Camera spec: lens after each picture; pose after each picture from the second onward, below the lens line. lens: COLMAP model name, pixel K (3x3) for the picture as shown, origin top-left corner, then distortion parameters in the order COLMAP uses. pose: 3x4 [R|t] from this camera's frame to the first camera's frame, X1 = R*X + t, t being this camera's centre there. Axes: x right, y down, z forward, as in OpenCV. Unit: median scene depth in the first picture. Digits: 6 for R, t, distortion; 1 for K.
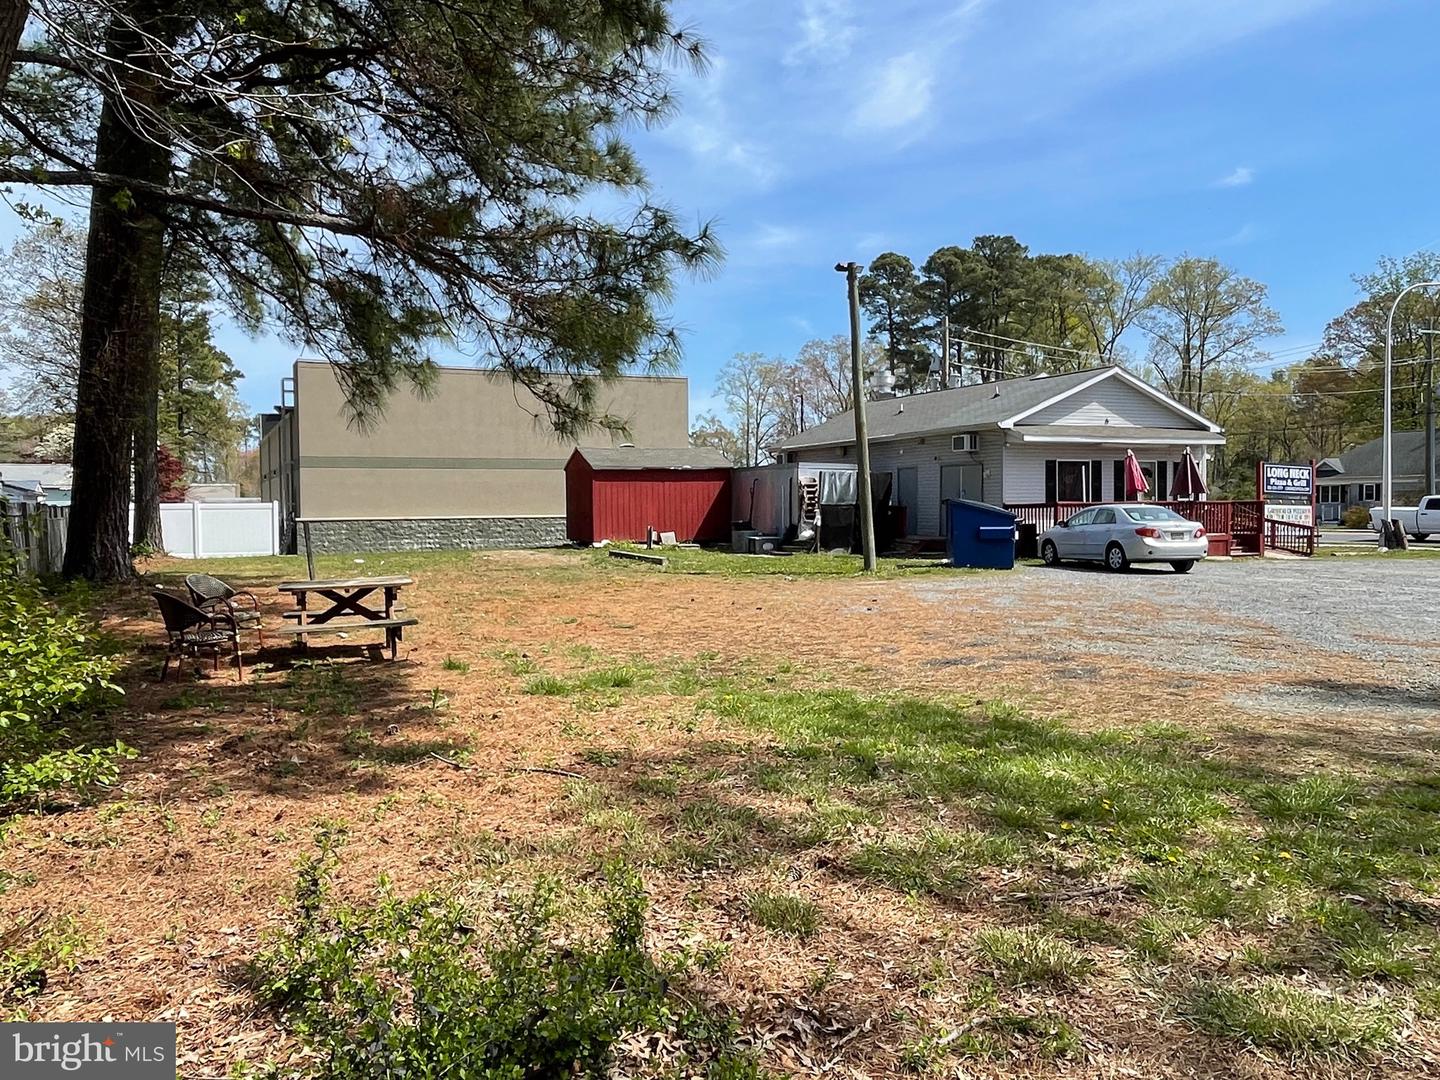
lens RADIAL K [[1174.2, 0, 689.1], [0, 1174.2, 539.8], [0, 0, 1]] dist [0.041372, -0.084175]
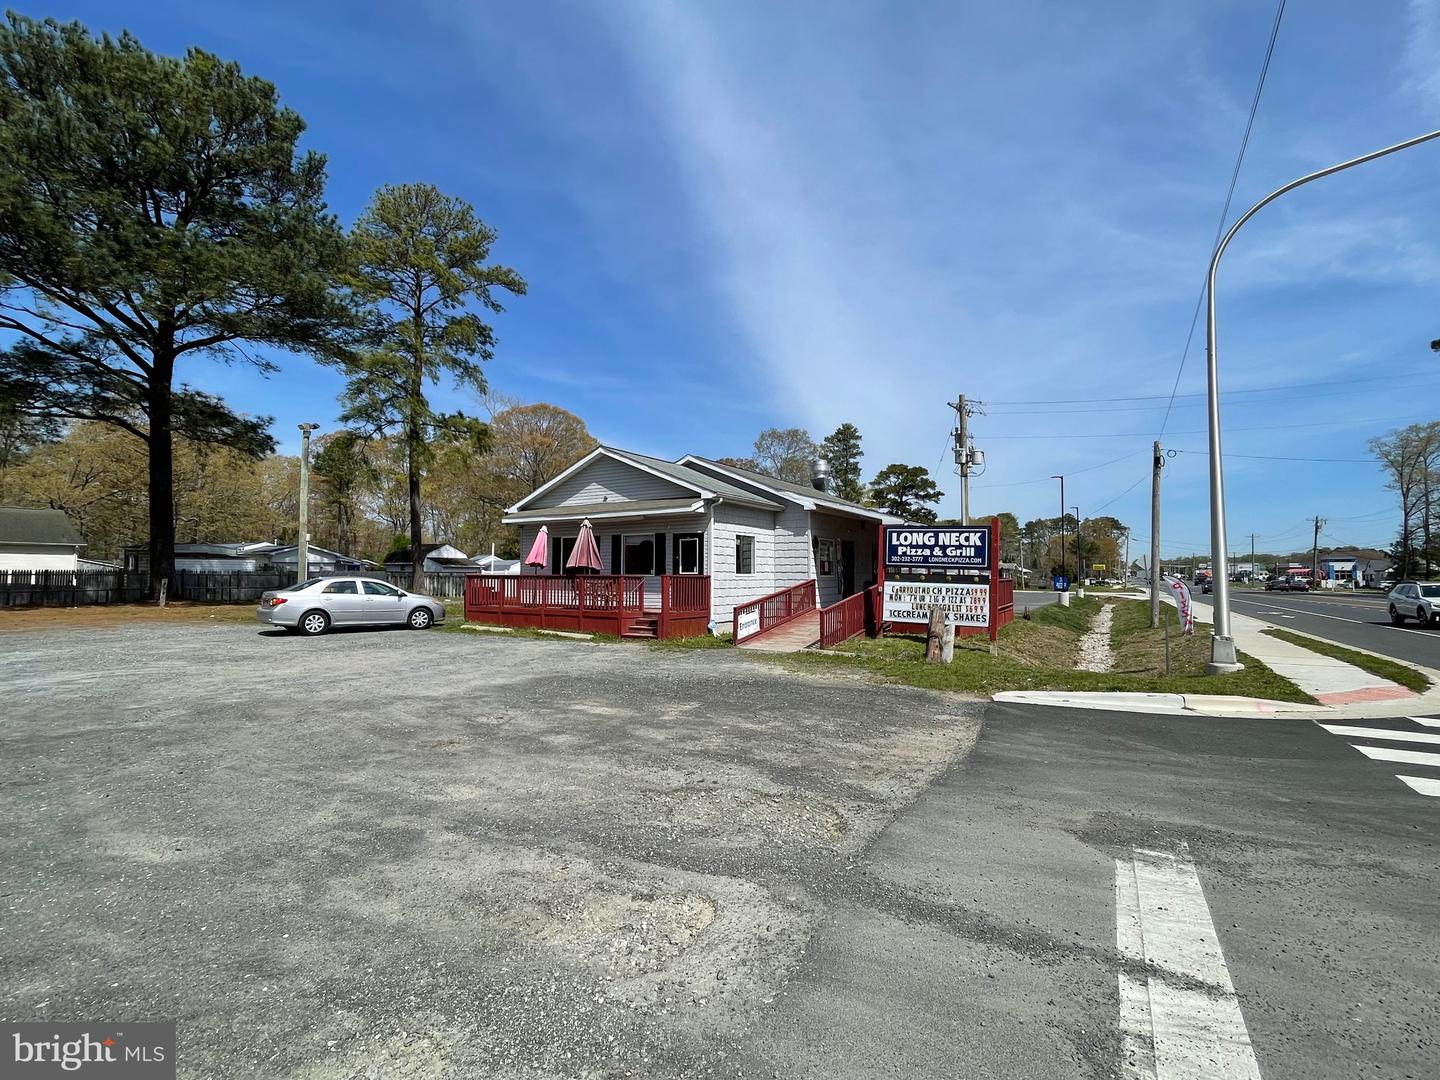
lens RADIAL K [[655.8, 0, 720.0], [0, 655.8, 540.0], [0, 0, 1]] dist [0.000593, 0.000044]
pose [[0.540058, -0.027754, -0.841170, 0.893546], [-0.027520, 0.998339, -0.050609, -0.035820], [0.841178, 0.050481, 0.538397, 0.761844]]
